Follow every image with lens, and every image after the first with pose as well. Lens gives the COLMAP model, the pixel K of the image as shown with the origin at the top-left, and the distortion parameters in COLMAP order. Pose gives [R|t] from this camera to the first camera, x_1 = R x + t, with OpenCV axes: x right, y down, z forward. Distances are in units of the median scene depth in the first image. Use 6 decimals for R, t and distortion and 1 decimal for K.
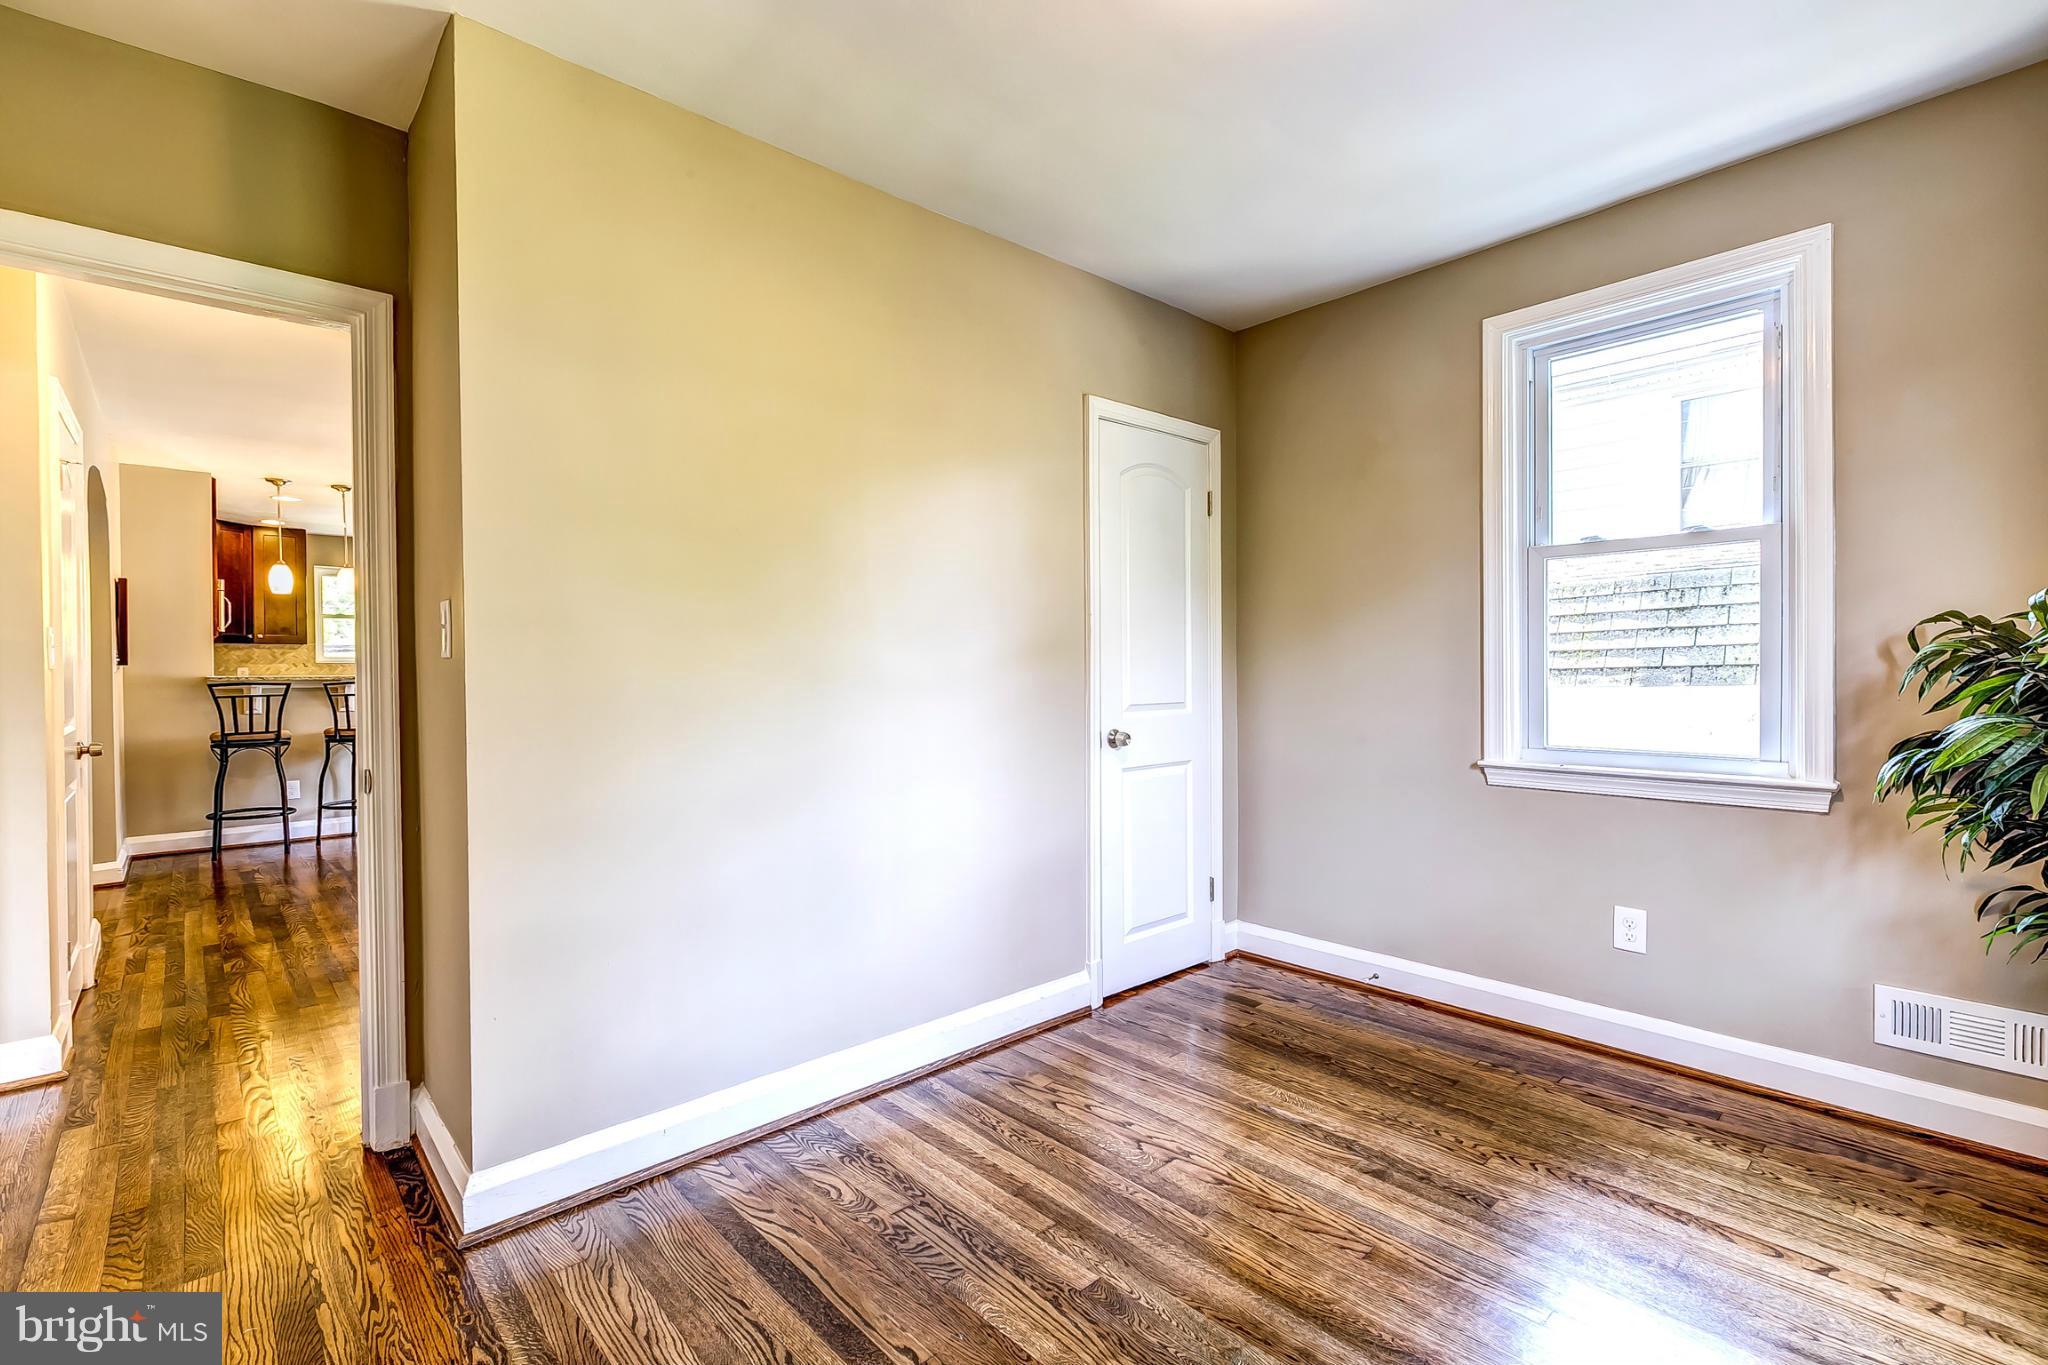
lens RADIAL K [[903.0, 0, 1018.5], [0, 903.0, 682.4], [0, 0, 1]] dist [-0.002643, -0.000365]
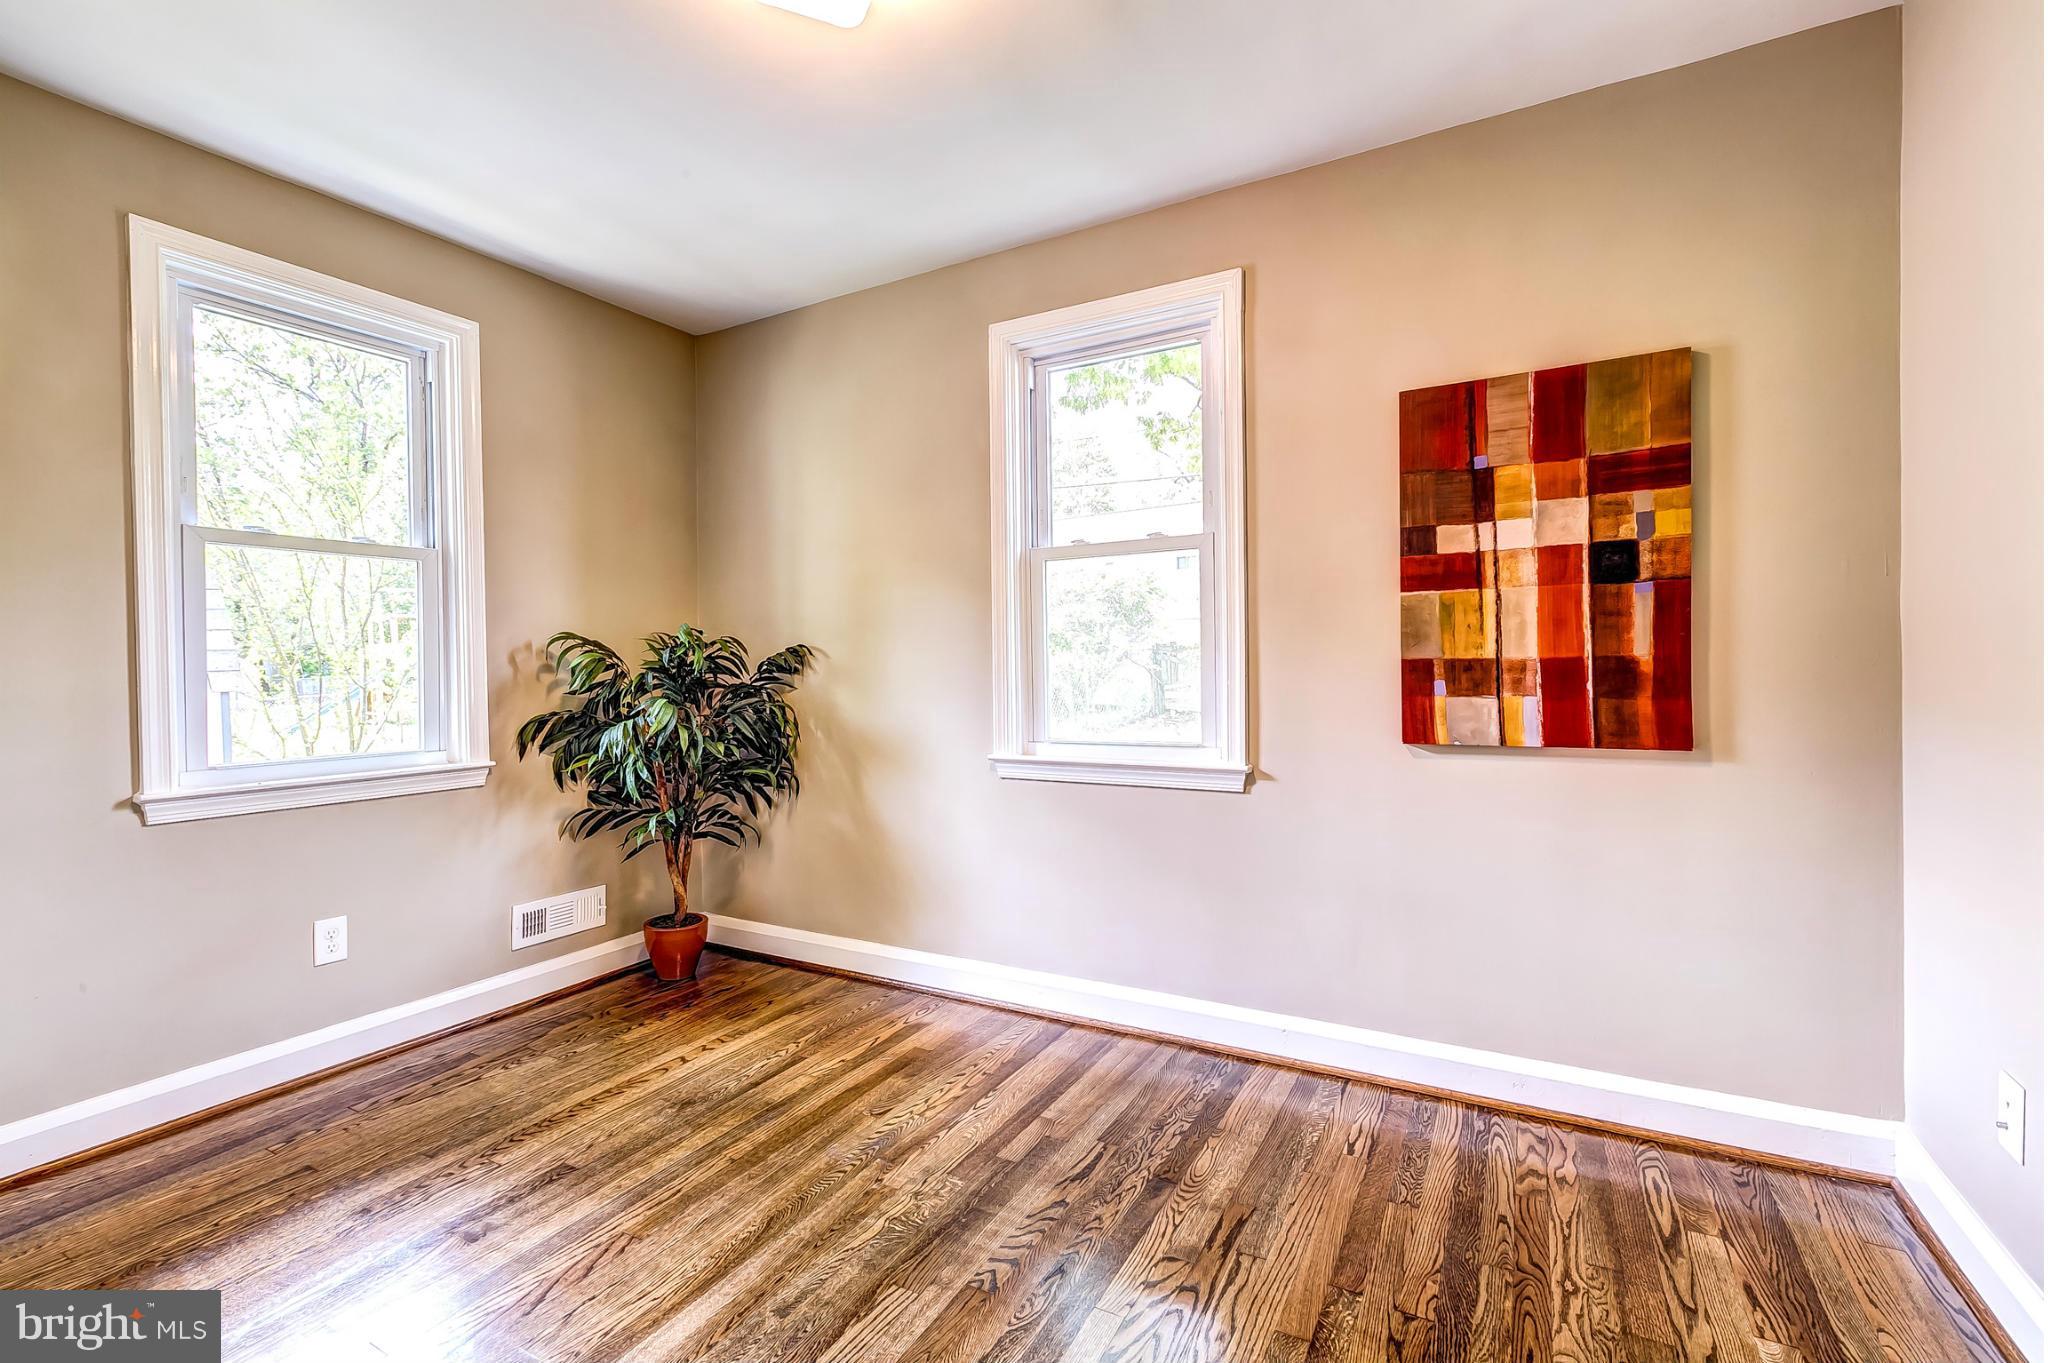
lens RADIAL K [[903.0, 0, 1033.7], [0, 903.0, 676.7], [0, 0, 1]] dist [-0.002643, -0.000365]
pose [[-0.315593, -0.004529, 0.948884, -0.559211], [0.024178, 0.999626, 0.012812, -0.006077], [-0.948586, 0.026986, -0.315366, 0.667025]]
